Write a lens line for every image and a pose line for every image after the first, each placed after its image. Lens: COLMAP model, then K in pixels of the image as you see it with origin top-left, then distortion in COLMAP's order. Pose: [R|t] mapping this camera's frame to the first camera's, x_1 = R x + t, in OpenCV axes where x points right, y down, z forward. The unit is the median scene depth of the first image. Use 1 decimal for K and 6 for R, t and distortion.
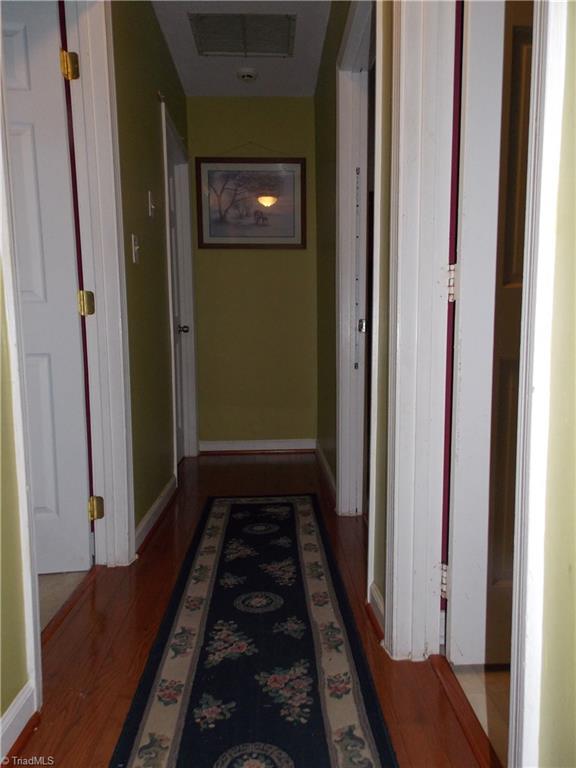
lens RADIAL K [[543.5, 0, 292.1], [0, 543.5, 386.9], [0, 0, 1]] dist [0.047936, -0.010165]
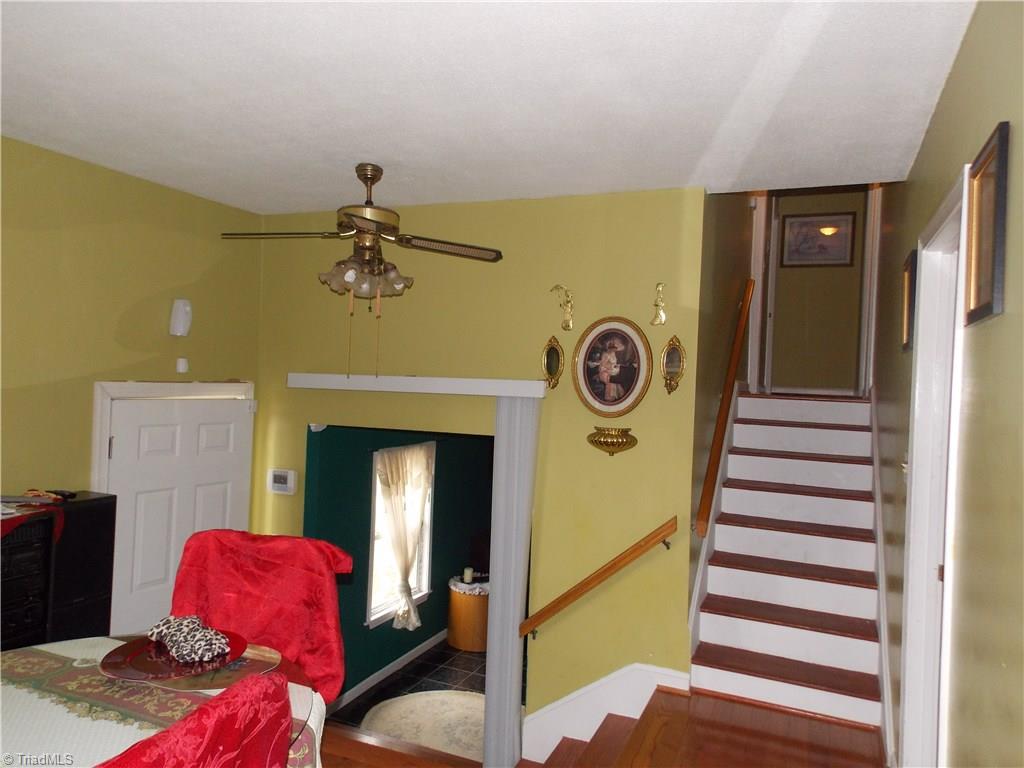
lens RADIAL K [[724.7, 0, 511.1], [0, 724.7, 383.1], [0, 0, 1]] dist [0.047936, -0.010165]
pose [[0.903244, 0.050102, -0.426192, 0.052187], [-0.092196, 0.992625, -0.078705, 0.343116], [0.419106, 0.110384, 0.901202, -1.298481]]
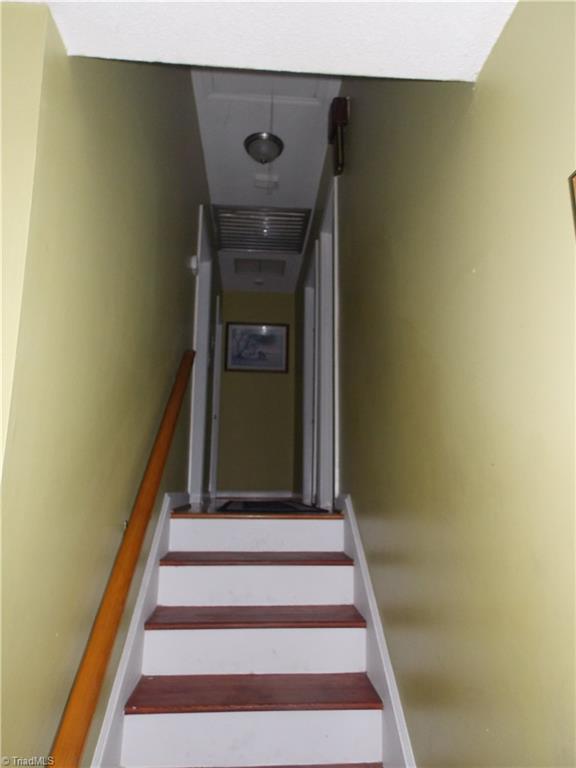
lens RADIAL K [[543.5, 0, 288.9], [0, 543.5, 383.4], [0, 0, 1]] dist [0.047936, -0.010165]
pose [[0.999063, 0.032659, 0.028403, -0.019019], [-0.023384, 0.959495, -0.280755, 0.251810], [-0.036421, 0.279828, 0.959359, -0.613785]]
